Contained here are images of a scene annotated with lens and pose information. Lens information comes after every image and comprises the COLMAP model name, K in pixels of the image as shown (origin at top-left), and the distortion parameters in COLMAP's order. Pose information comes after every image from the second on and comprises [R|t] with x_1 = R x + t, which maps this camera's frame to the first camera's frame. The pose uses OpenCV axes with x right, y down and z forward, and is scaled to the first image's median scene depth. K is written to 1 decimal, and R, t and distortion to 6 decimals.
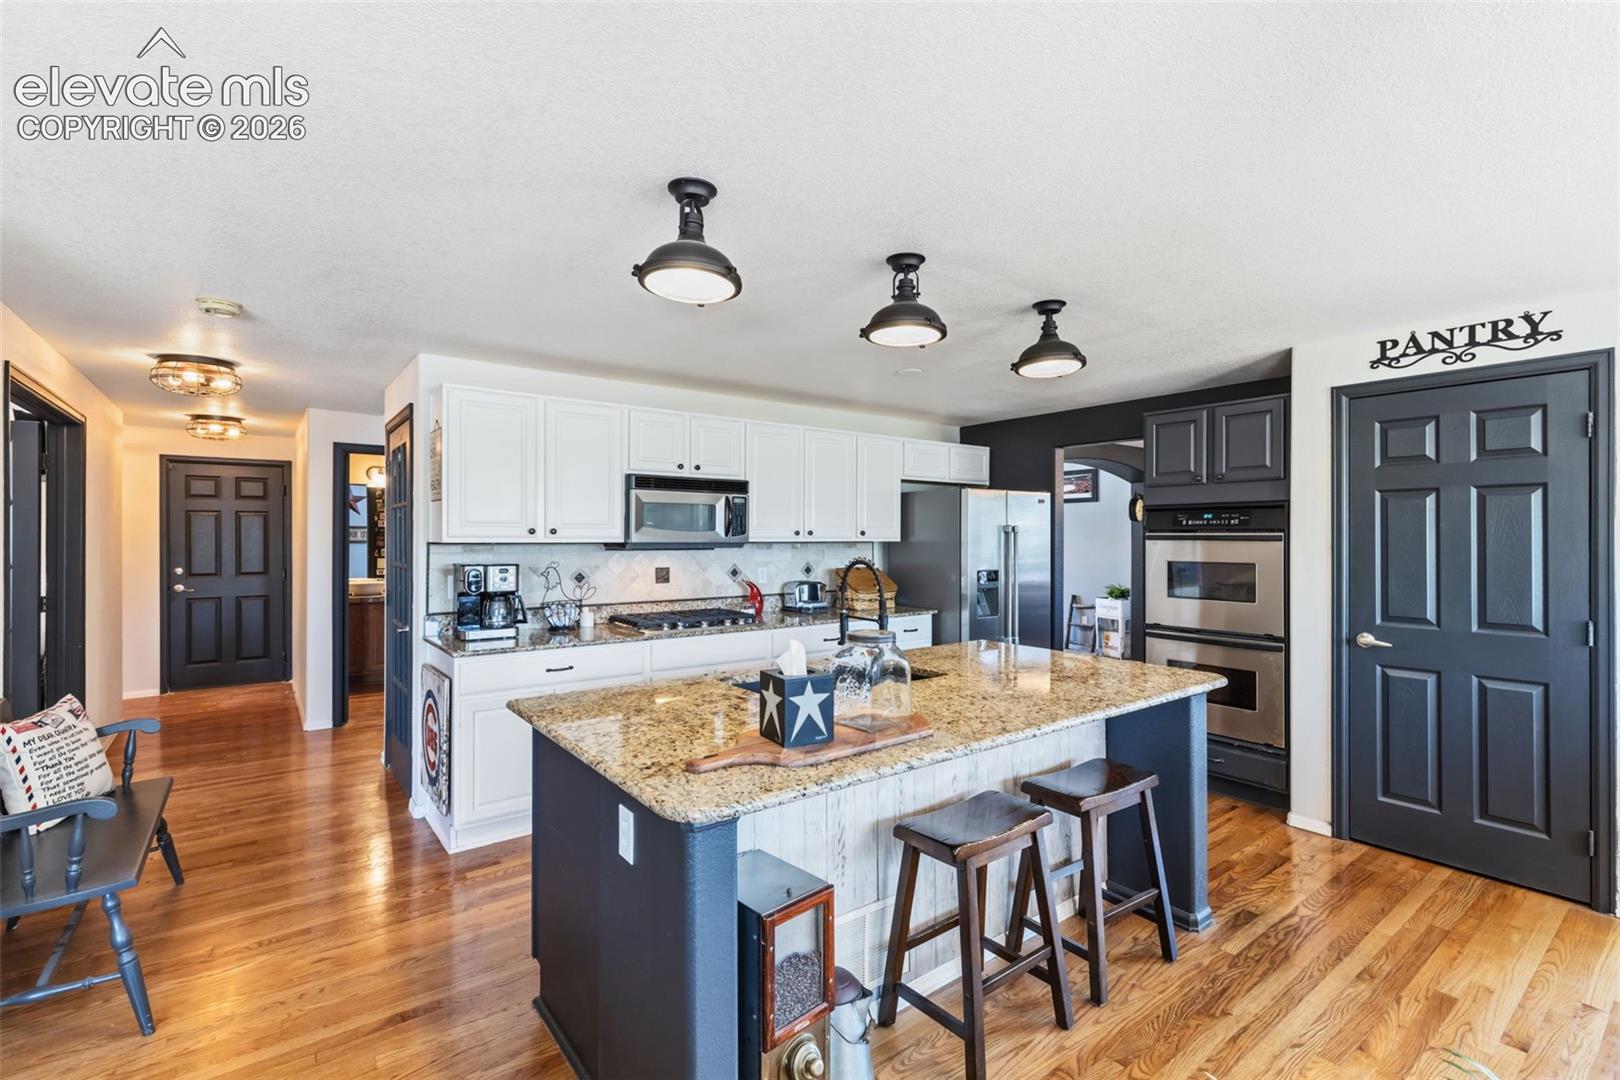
lens RADIAL K [[724.8, 0, 816.2], [0, 724.8, 539.8], [0, 0, 1]] dist [0.002137, 0.000467]
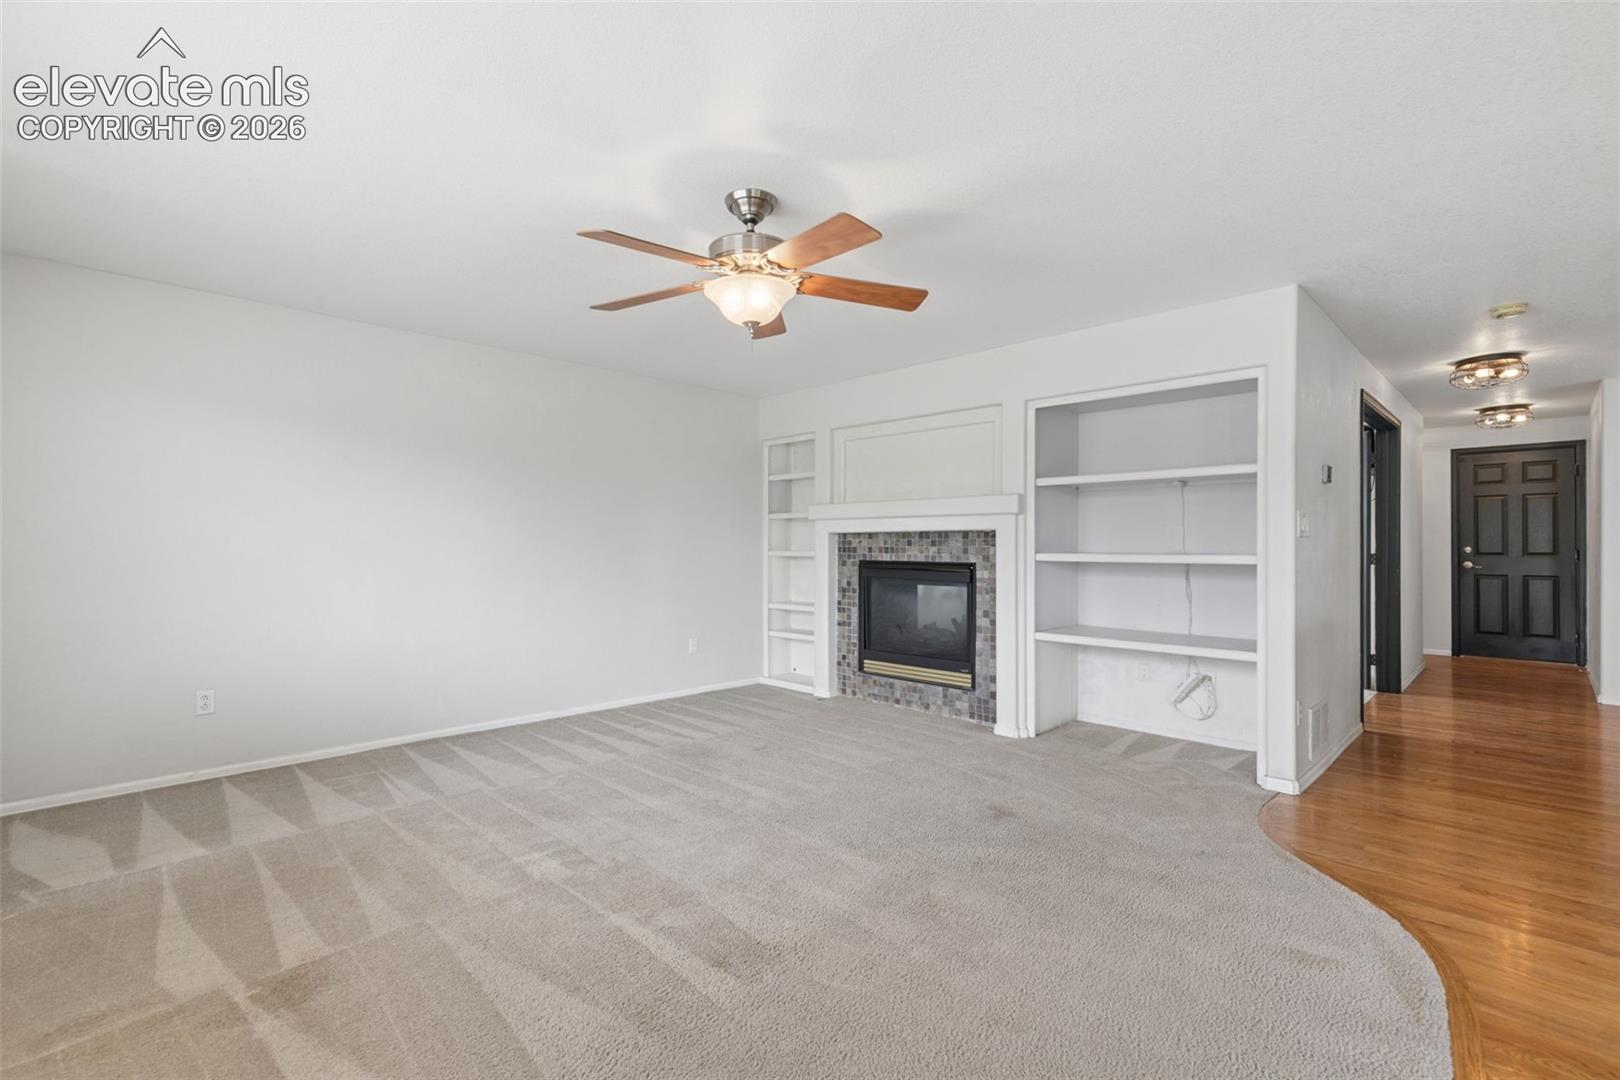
lens RADIAL K [[724.8, 0, 816.2], [0, 724.8, 539.8], [0, 0, 1]] dist [0.002137, 0.000467]
pose [[0.125342, -0.006762, -0.992091, 0.124256], [-0.004697, 0.999962, -0.007409, 0.041567], [0.992102, 0.005589, 0.125305, -0.157121]]
